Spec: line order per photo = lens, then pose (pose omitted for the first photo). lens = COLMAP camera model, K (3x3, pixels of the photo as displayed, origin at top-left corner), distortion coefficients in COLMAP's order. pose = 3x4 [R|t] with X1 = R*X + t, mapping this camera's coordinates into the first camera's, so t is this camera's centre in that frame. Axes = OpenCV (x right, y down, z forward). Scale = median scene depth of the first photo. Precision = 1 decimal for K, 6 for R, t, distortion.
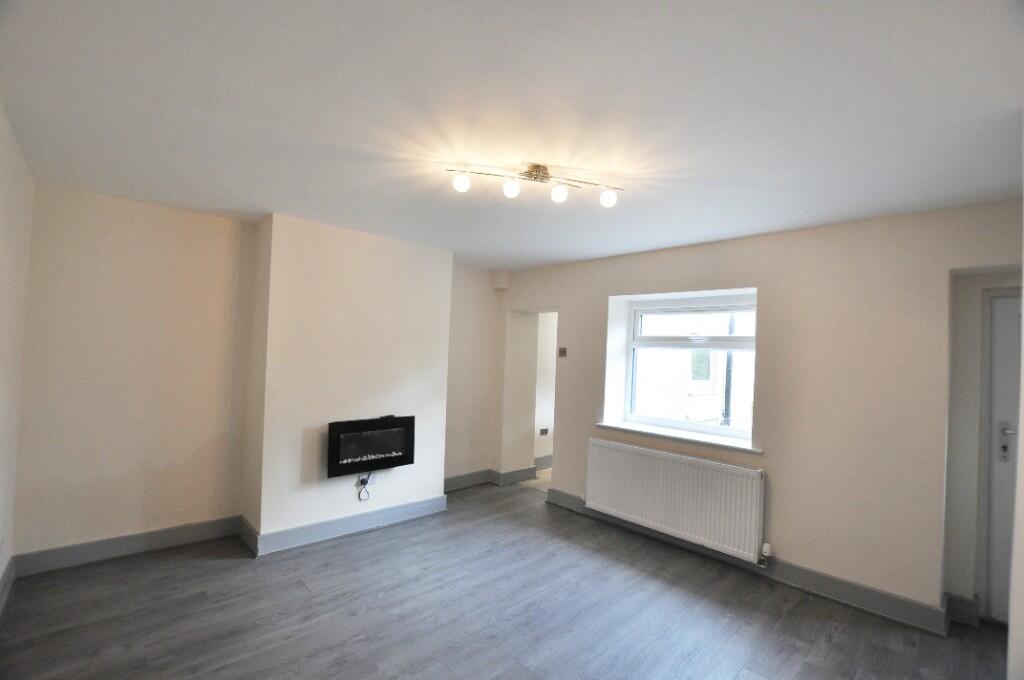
lens RADIAL K [[432.2, 0, 512.2], [0, 432.2, 344.2], [0, 0, 1]] dist [-0.028202, 0.000771]
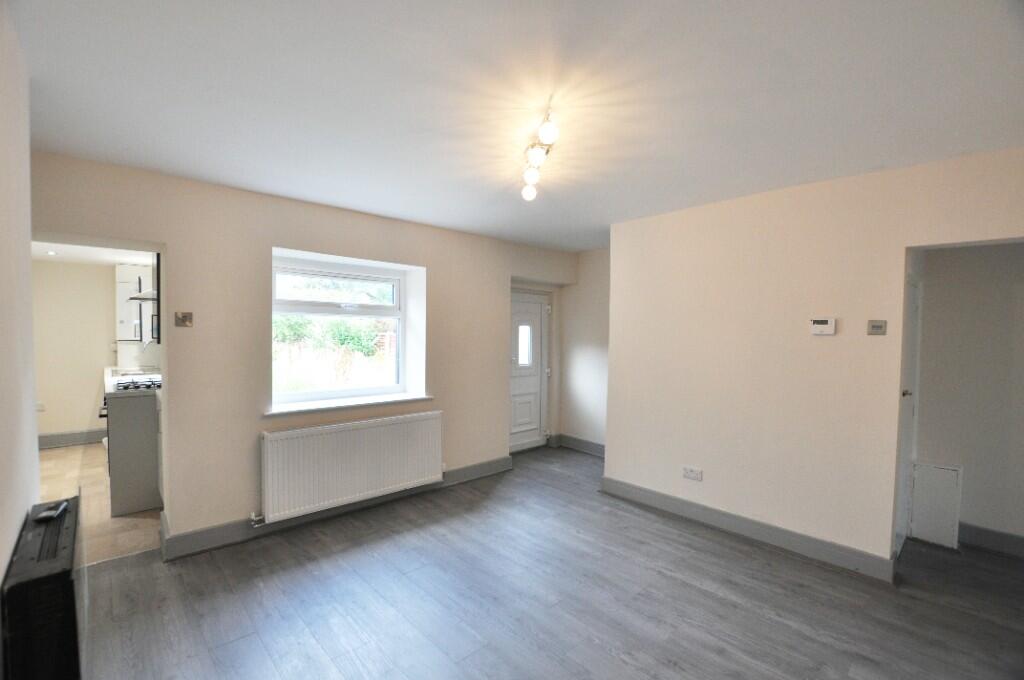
lens RADIAL K [[432.2, 0, 512.2], [0, 432.2, 344.2], [0, 0, 1]] dist [-0.028202, 0.000771]
pose [[0.051129, -0.069372, 0.996280, -0.662974], [-0.035434, 0.996830, 0.071229, -0.009391], [-0.998063, -0.038944, 0.048508, 0.672562]]
